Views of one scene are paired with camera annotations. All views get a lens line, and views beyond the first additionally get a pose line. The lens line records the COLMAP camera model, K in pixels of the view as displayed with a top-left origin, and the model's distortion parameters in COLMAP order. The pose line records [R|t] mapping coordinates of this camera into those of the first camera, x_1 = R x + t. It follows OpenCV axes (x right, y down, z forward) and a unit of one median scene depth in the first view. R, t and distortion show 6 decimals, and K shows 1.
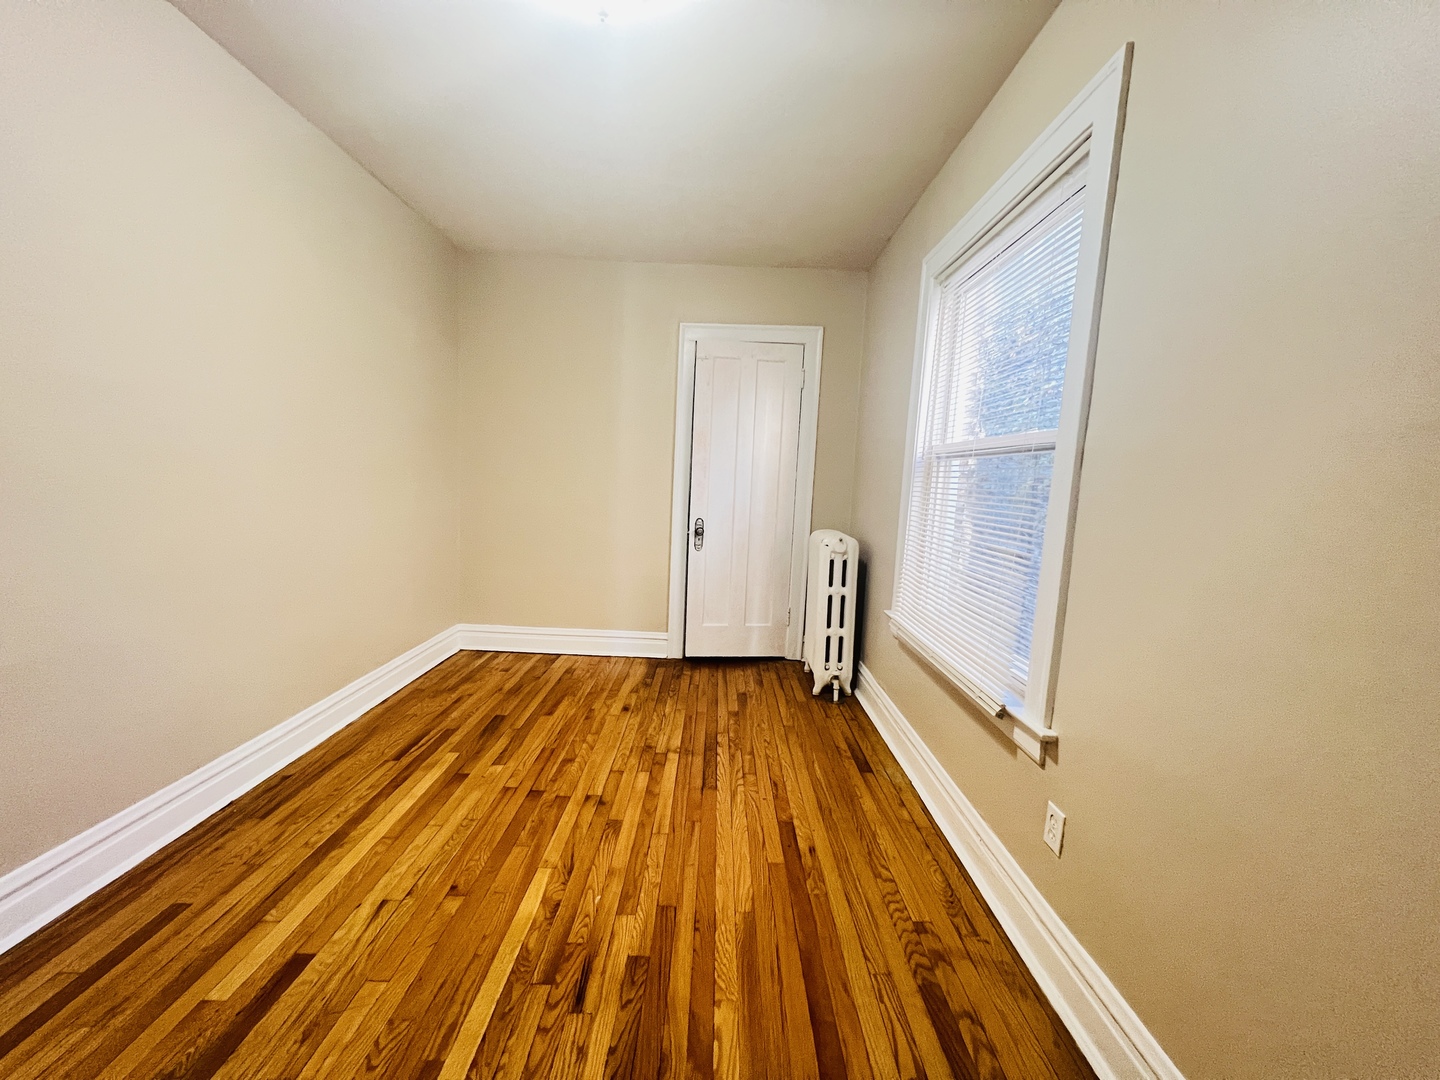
lens RADIAL K [[572.6, 0, 719.5], [0, 572.6, 543.3], [0, 0, 1]] dist [-0.003074, 0.000931]
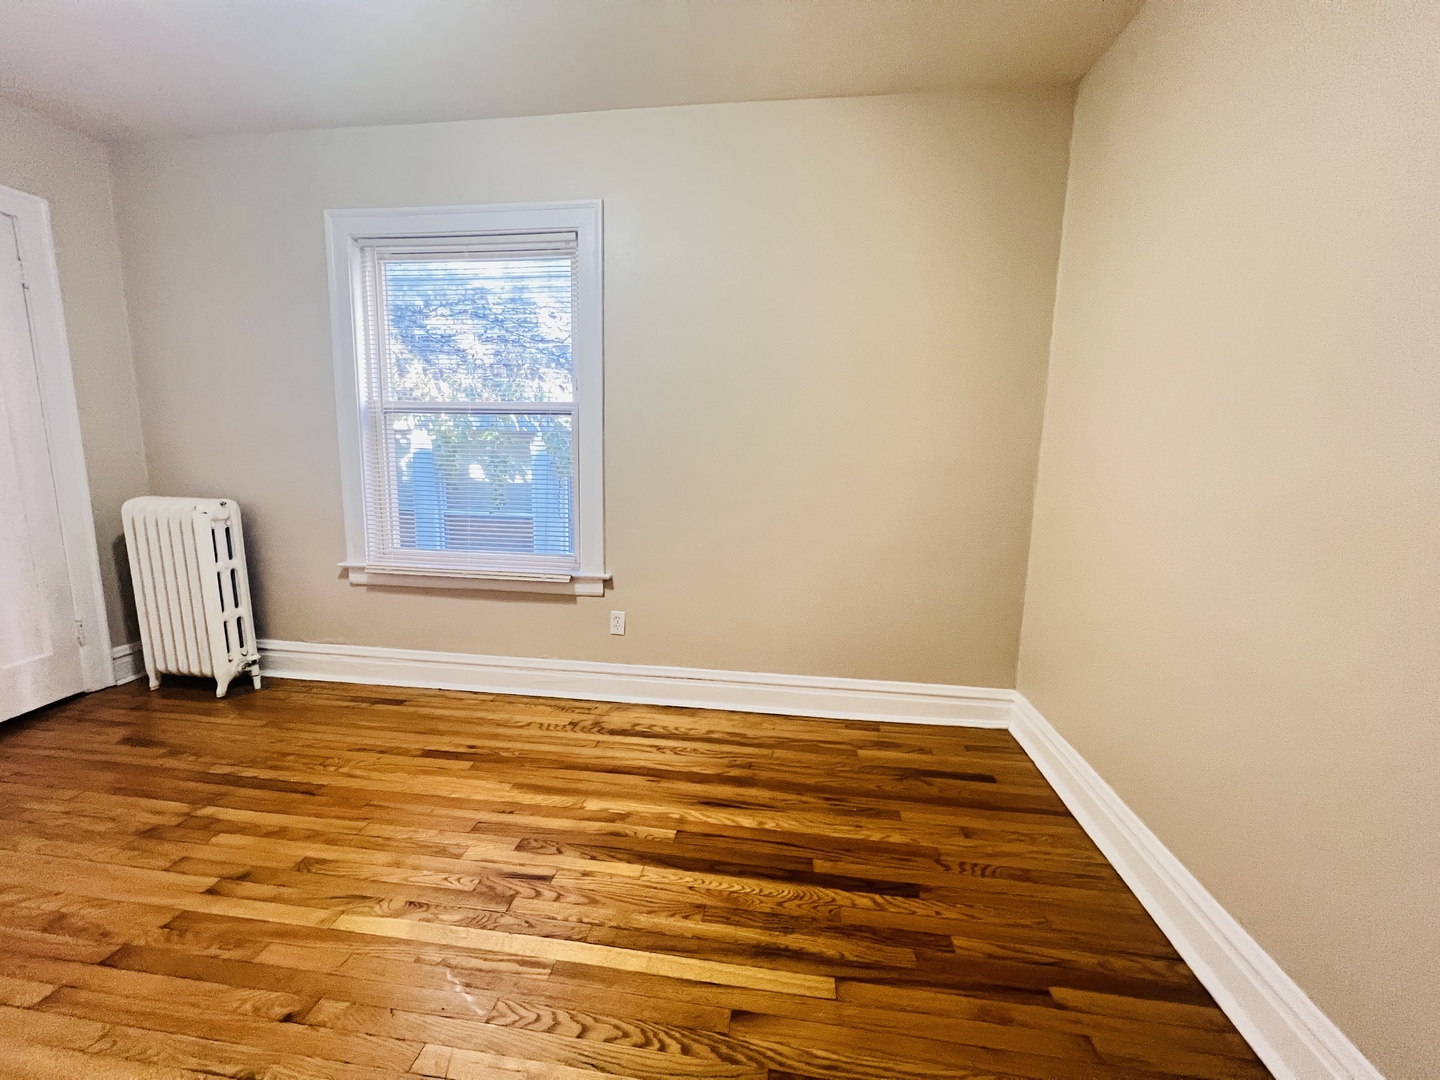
lens RADIAL K [[572.6, 0, 719.5], [0, 572.6, 543.3], [0, 0, 1]] dist [-0.003074, 0.000931]
pose [[0.125638, -0.190040, 0.973704, -0.764629], [0.096687, 0.979155, 0.178628, -0.041004], [-0.987353, 0.071702, 0.141393, 0.254786]]
